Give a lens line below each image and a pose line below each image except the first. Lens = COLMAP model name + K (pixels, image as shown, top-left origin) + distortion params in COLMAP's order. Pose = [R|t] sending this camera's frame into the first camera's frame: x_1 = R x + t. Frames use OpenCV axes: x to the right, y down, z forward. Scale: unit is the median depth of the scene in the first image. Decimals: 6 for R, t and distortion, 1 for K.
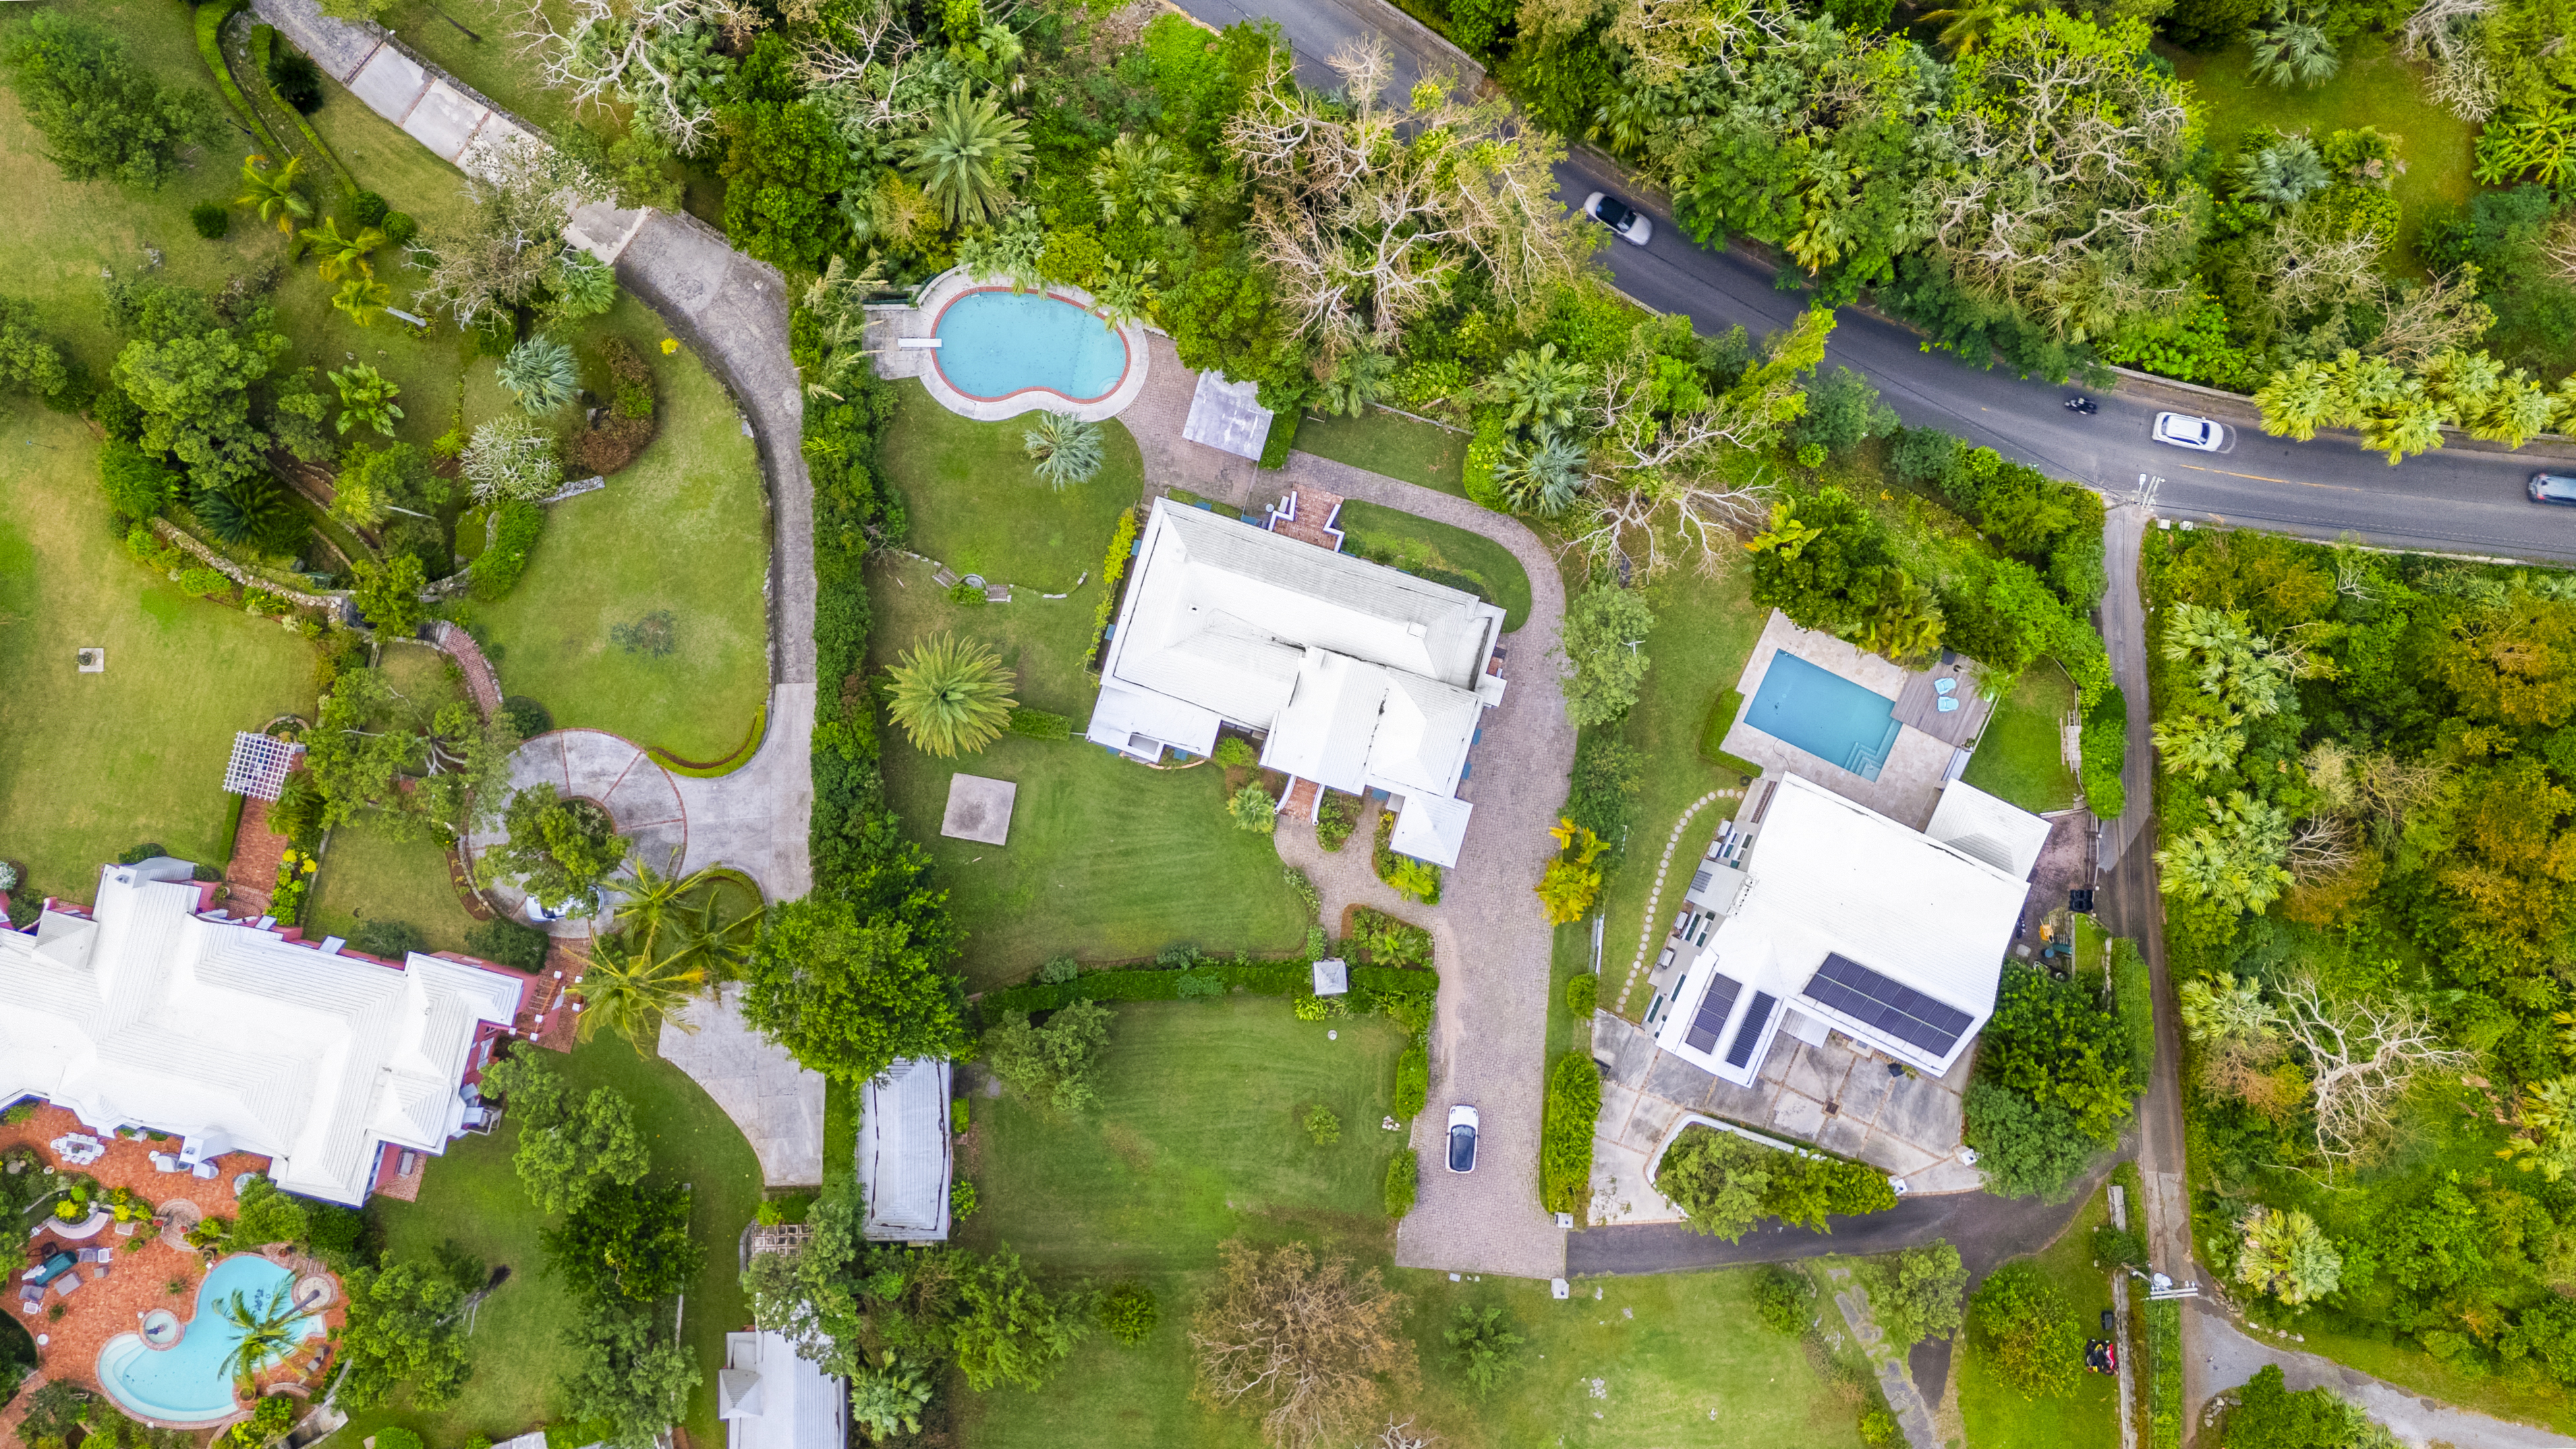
lens RADIAL K [[1928.7, 0, 1284.2], [0, 1928.7, 703.2], [0, 0, 1]] dist [0.030144, -0.005605]
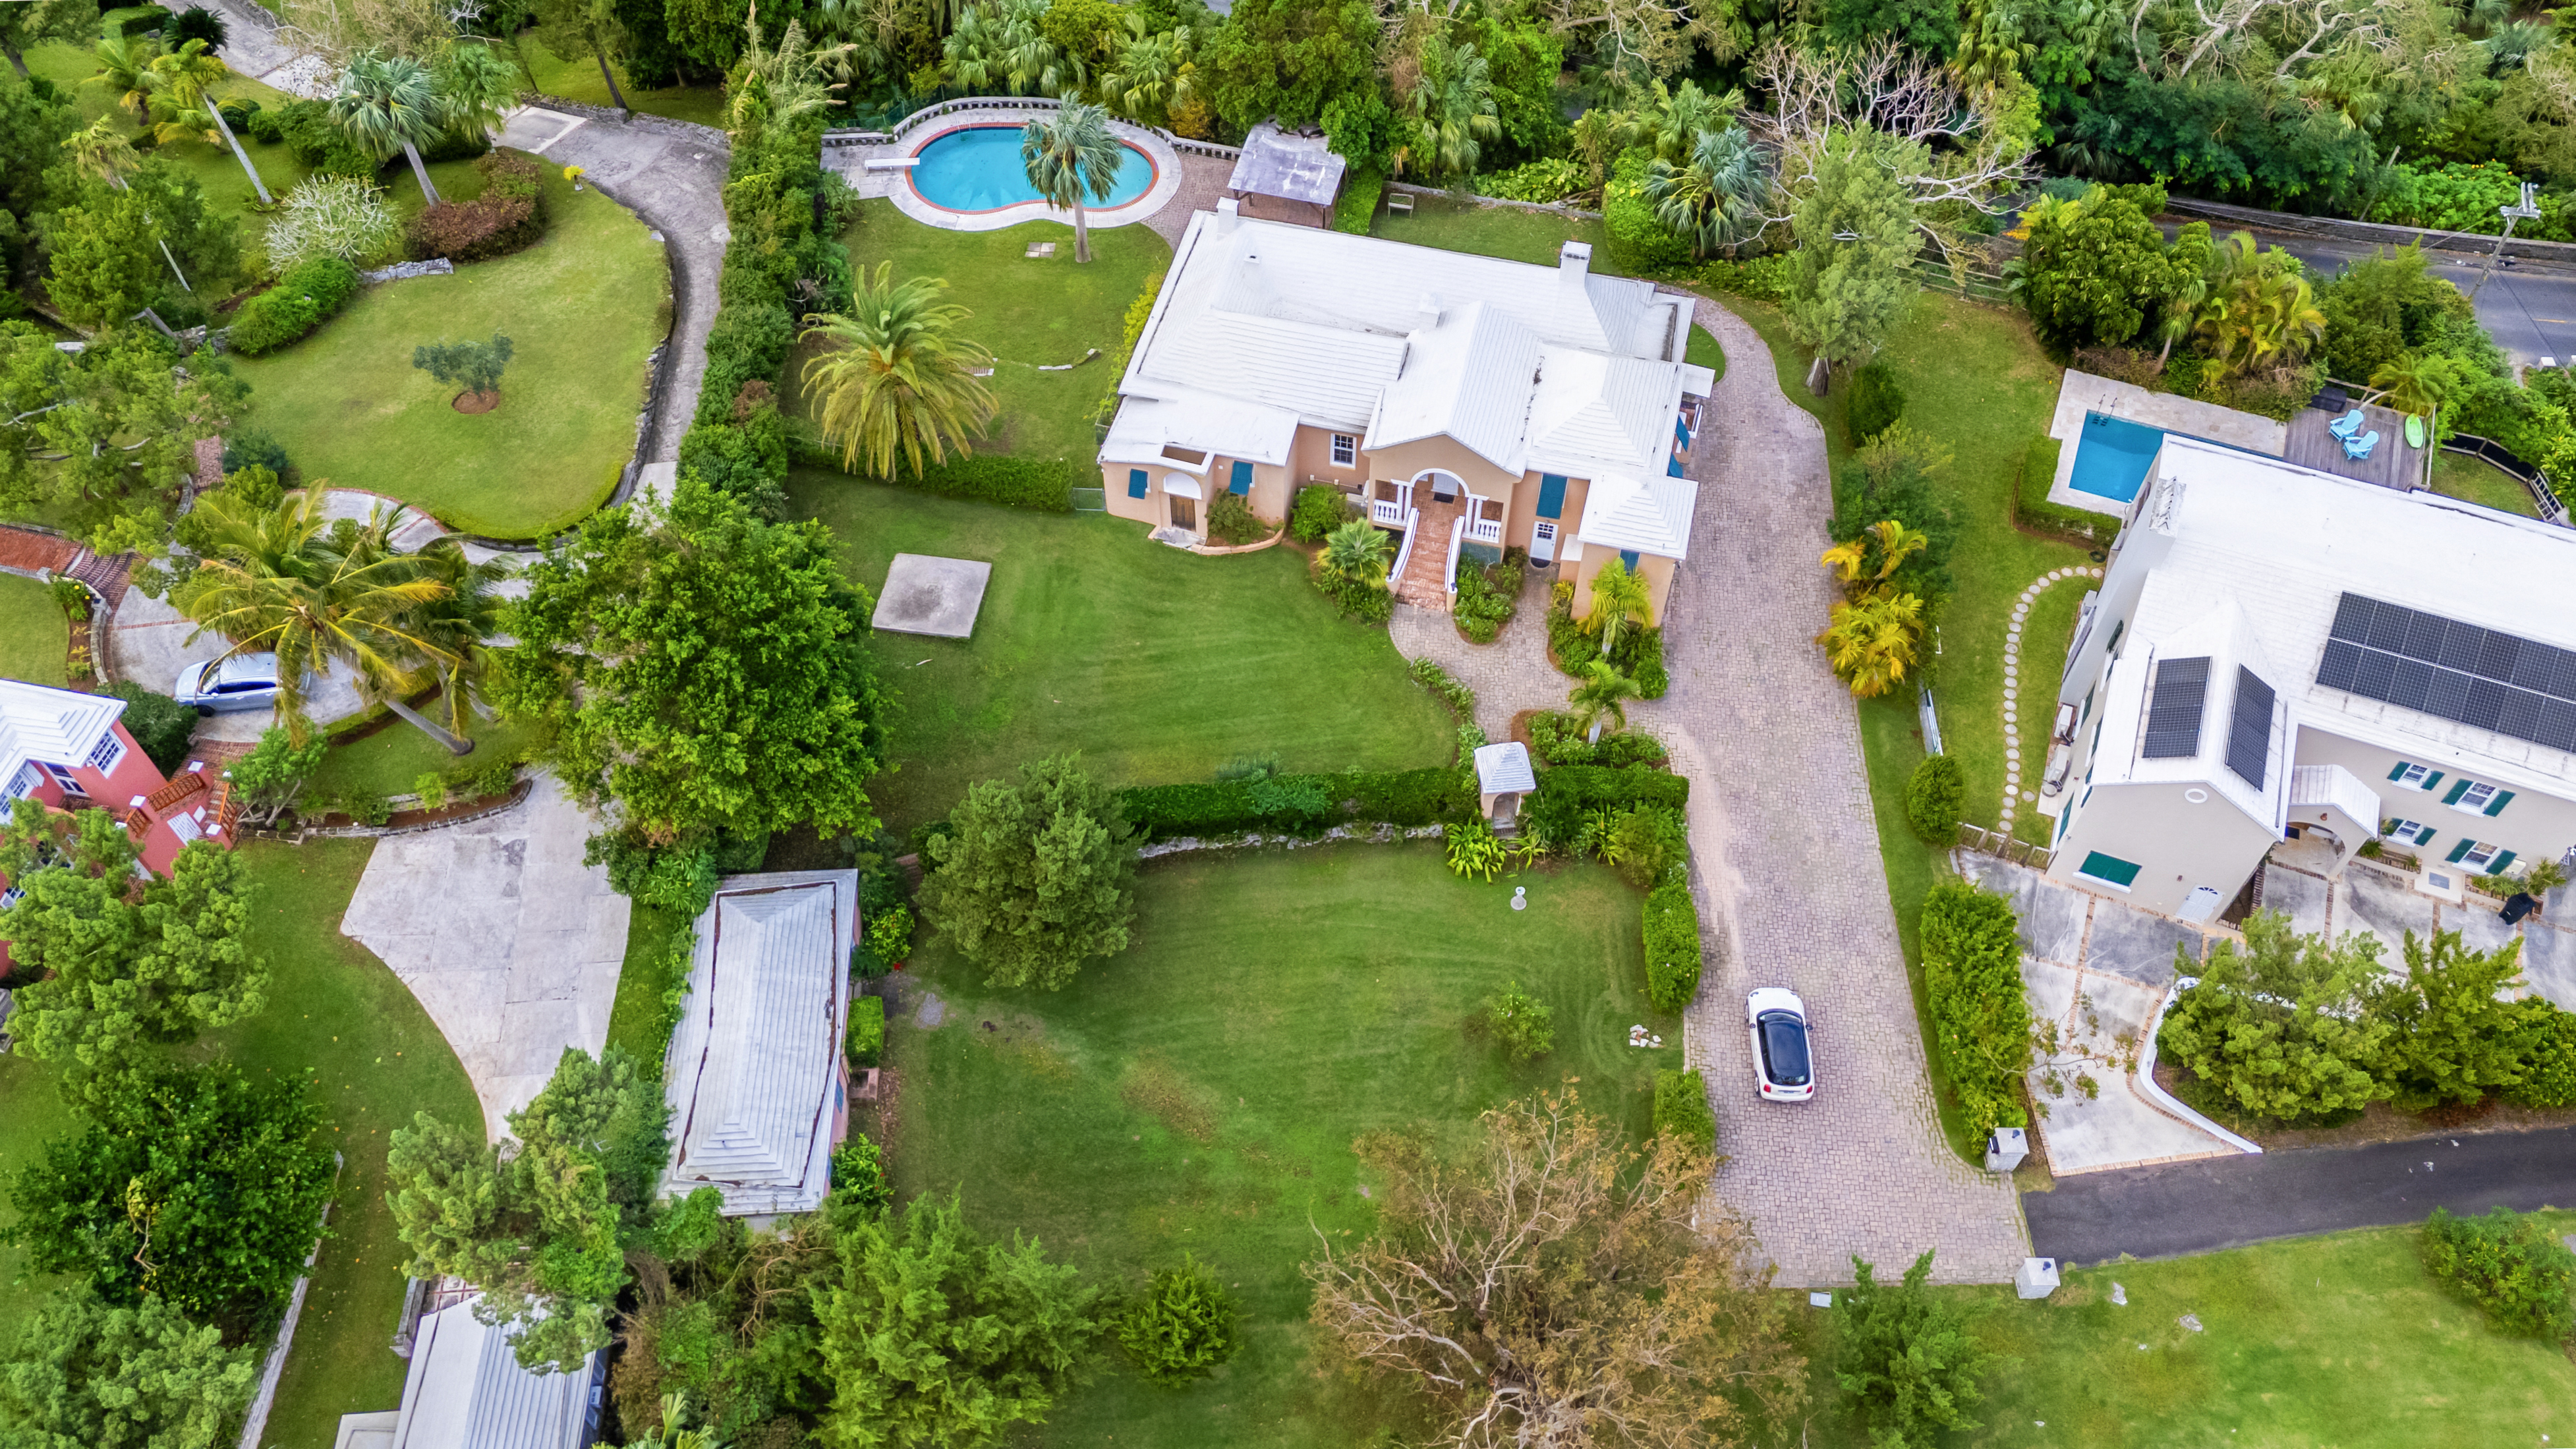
lens RADIAL K [[1928.7, 0, 1284.0], [0, 1928.7, 733.0], [0, 0, 1]] dist [0.030144, -0.005605]
pose [[0.998203, -0.059884, 0.002206, -0.044260], [0.049357, 0.800733, -0.596984, 0.479756], [0.033983, 0.596020, 0.802250, 0.508377]]
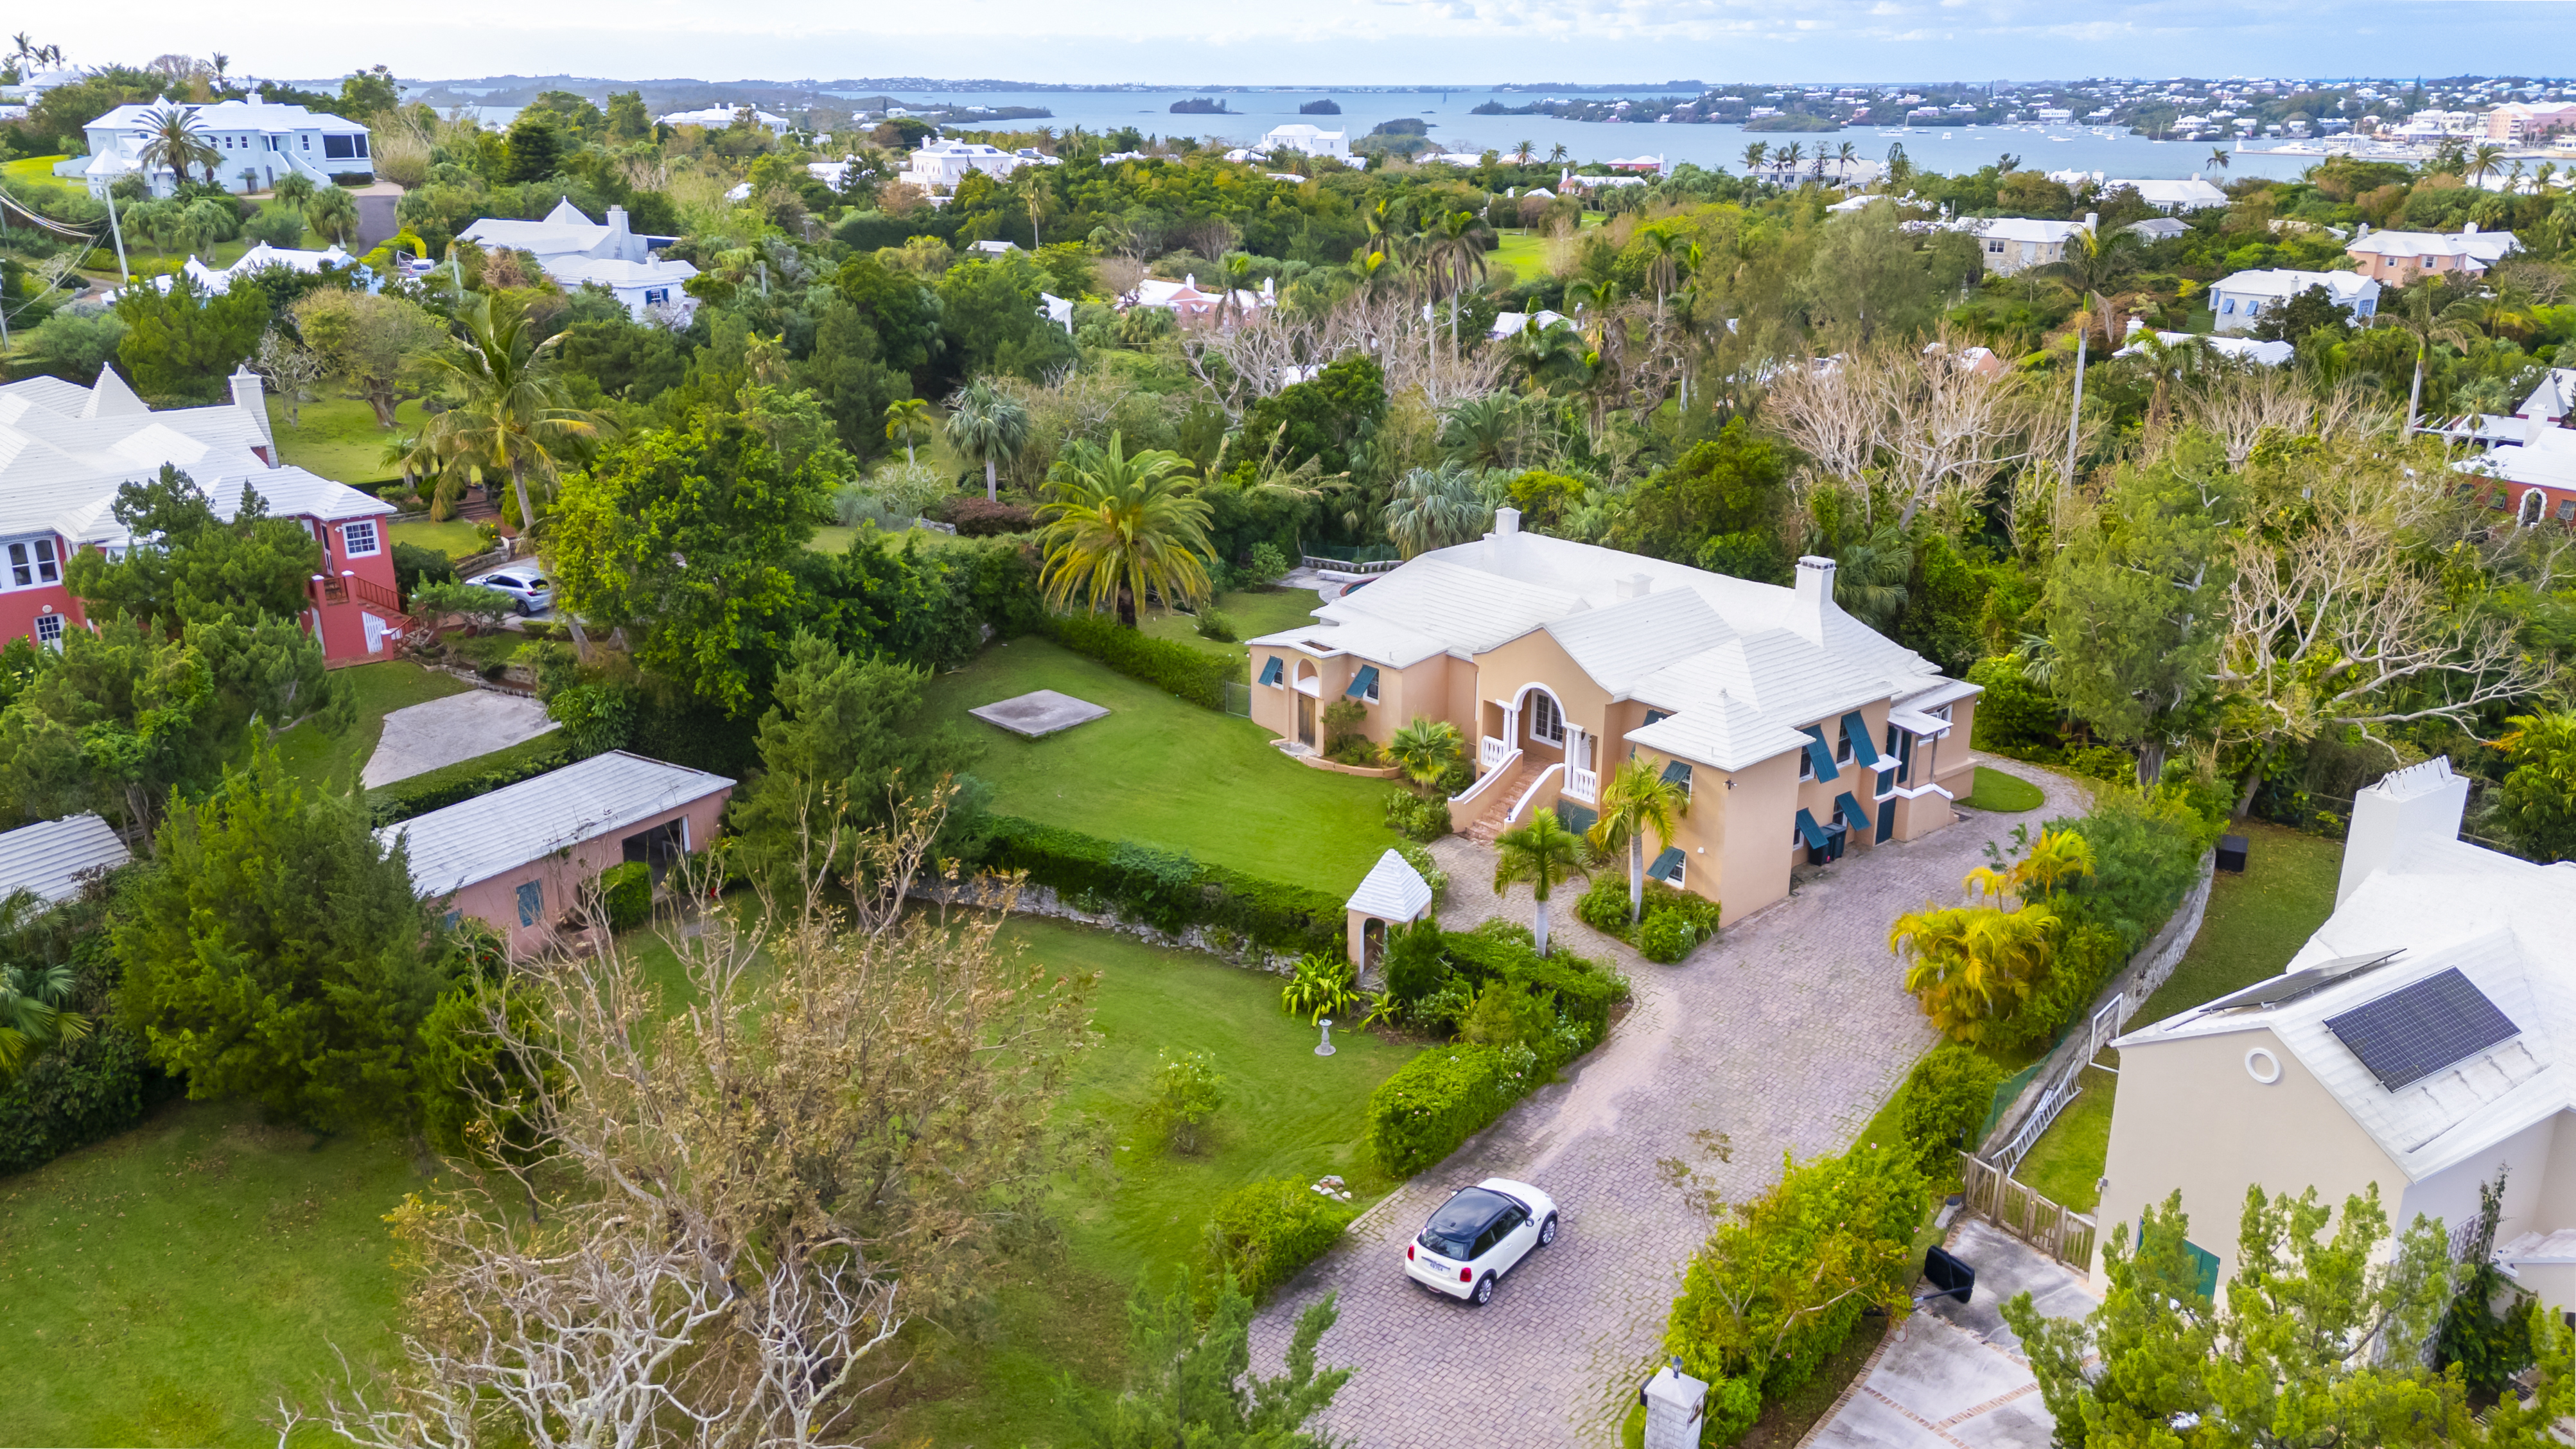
lens RADIAL K [[1928.9, 0, 1286.6], [0, 1928.9, 723.4], [0, 0, 1]] dist [0.030144, -0.005605]
pose [[0.833666, 0.126945, -0.537481, 0.242175], [-0.551389, 0.246244, -0.797078, 0.506052], [0.031166, 0.960858, 0.275282, 0.825064]]
